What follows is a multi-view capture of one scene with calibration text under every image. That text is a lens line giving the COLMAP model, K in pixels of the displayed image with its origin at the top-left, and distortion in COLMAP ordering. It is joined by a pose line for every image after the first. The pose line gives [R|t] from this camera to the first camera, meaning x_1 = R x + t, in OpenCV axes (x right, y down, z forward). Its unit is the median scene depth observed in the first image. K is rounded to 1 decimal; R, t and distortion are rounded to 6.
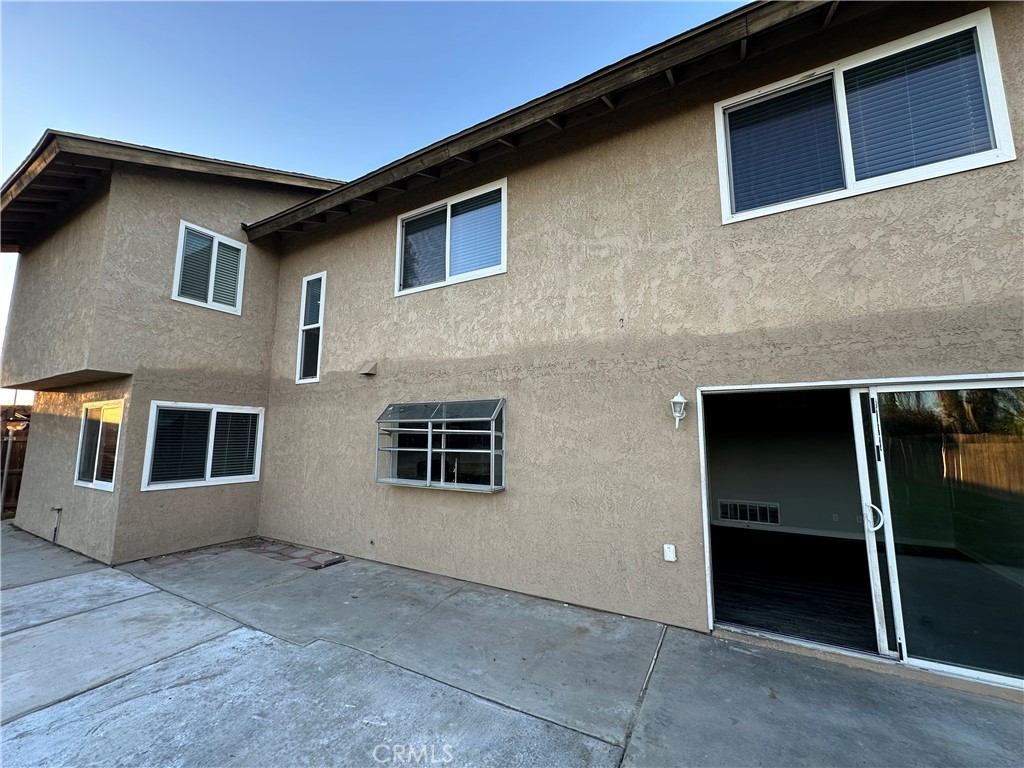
lens RADIAL K [[408.4, 0, 512.0], [0, 408.4, 384.0], [0, 0, 1]] dist [-0.002843, -0.000024]
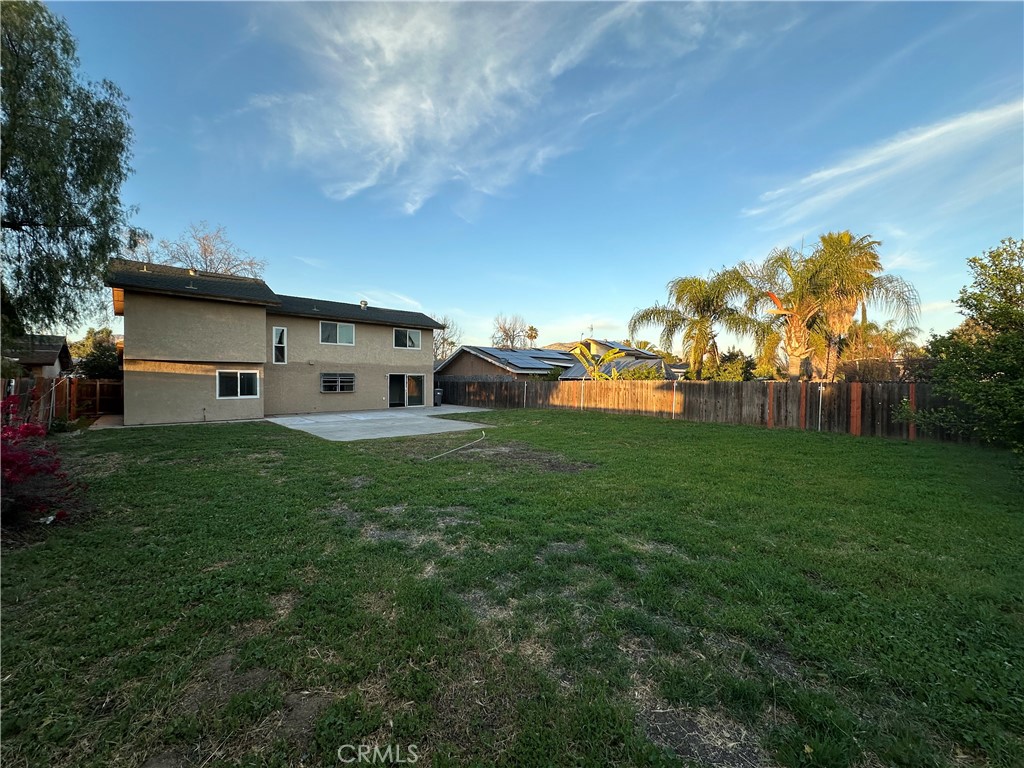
lens RADIAL K [[408.4, 0, 512.0], [0, 408.4, 384.0], [0, 0, 1]] dist [-0.002843, -0.000024]
pose [[0.333882, -0.012034, 0.942538, -3.642199], [-0.126197, 0.990346, 0.057347, -0.322909], [-0.934129, -0.138092, 0.329140, -2.172976]]
